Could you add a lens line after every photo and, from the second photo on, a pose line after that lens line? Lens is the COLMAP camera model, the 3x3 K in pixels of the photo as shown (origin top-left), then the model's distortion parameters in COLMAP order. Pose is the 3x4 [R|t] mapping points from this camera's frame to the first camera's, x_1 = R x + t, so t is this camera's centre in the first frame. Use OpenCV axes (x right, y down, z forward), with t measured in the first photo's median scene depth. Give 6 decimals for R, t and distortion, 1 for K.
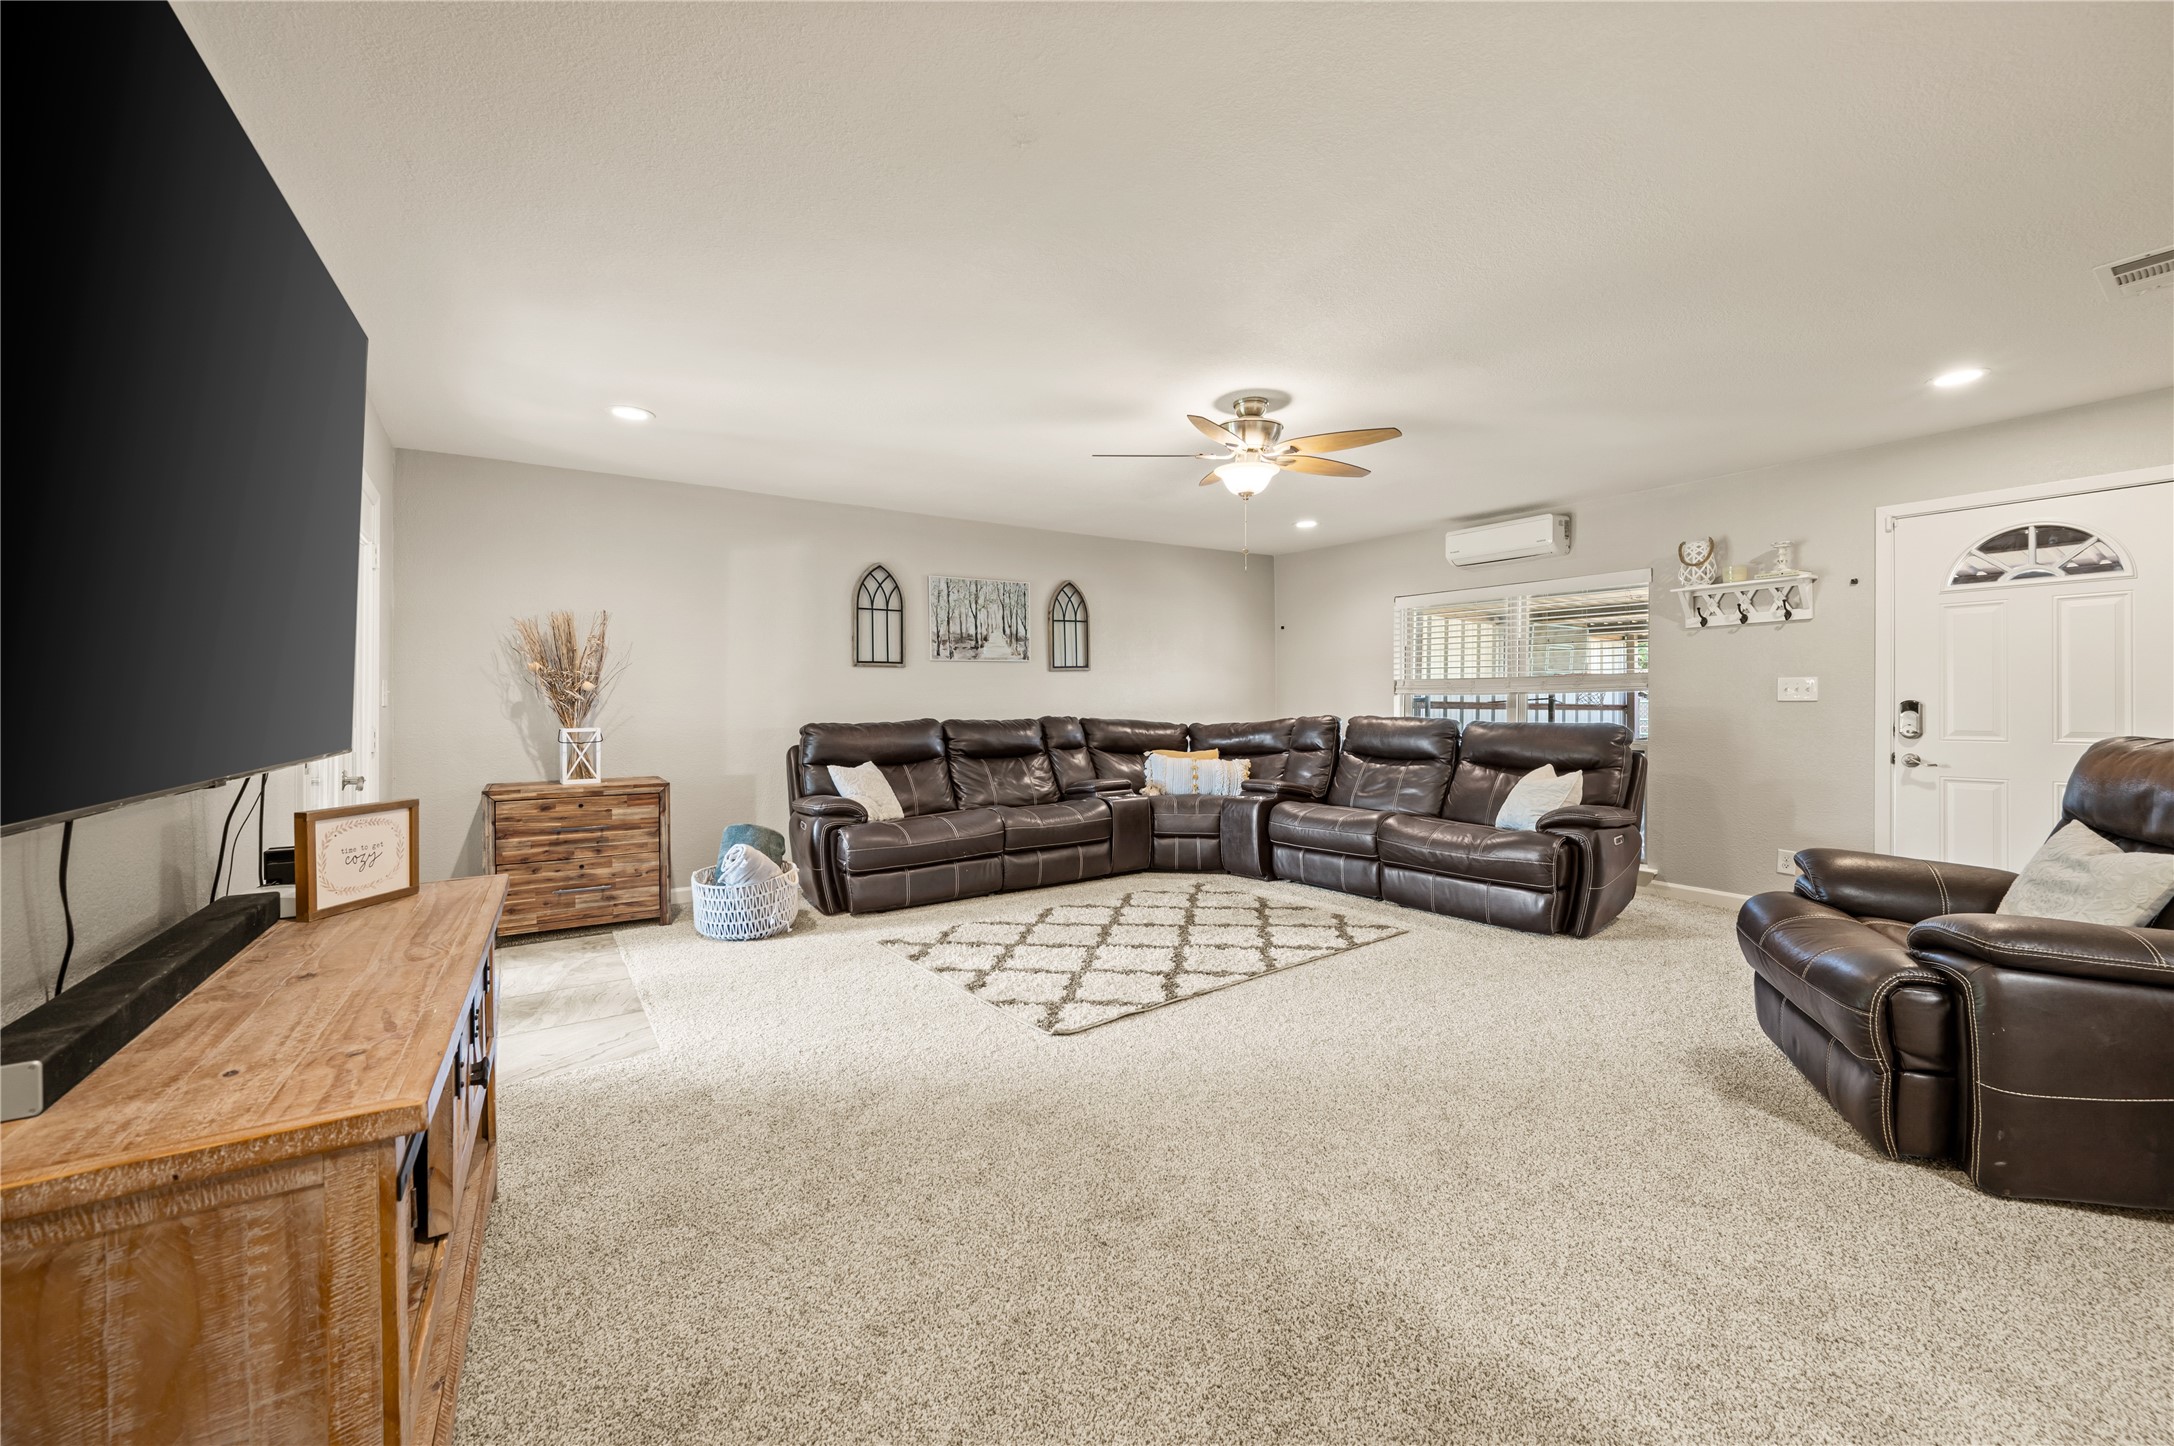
lens RADIAL K [[863.9, 0, 1078.9], [0, 863.9, 709.3], [0, 0, 1]] dist [-0.003001, -0.000270]
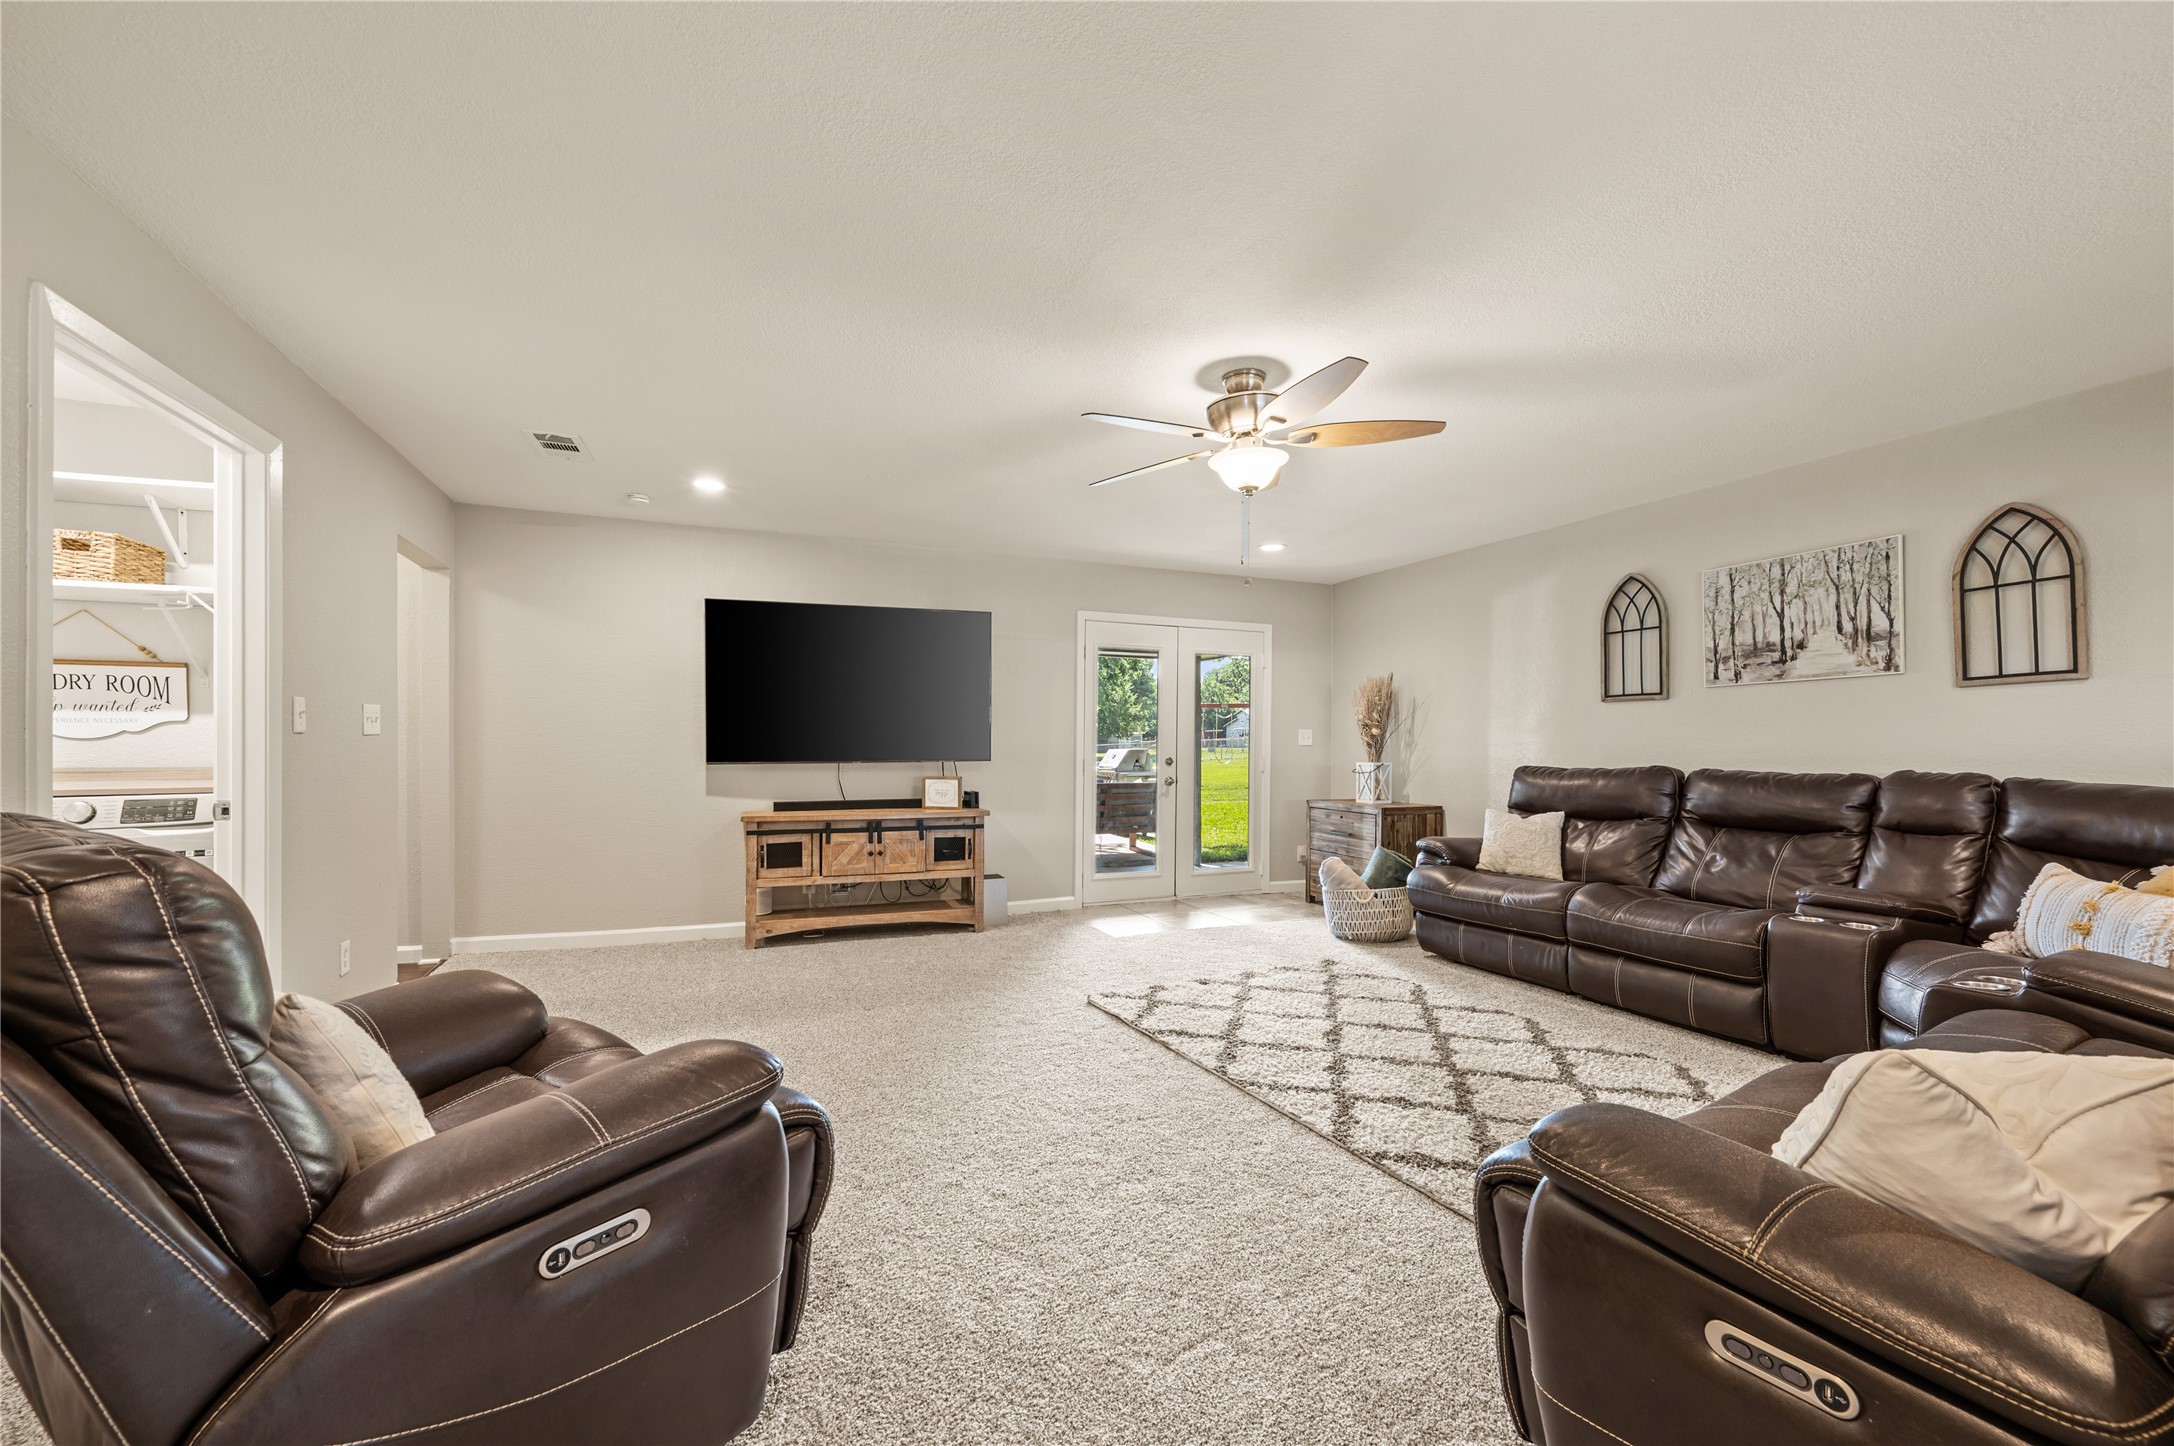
lens RADIAL K [[863.9, 0, 1082.0], [0, 863.9, 729.5], [0, 0, 1]] dist [-0.003001, -0.000270]
pose [[-0.190671, -0.006222, -0.981634, 0.647912], [-0.000064, 0.999980, -0.006326, -0.015912], [0.981654, -0.001144, -0.190668, 0.623351]]
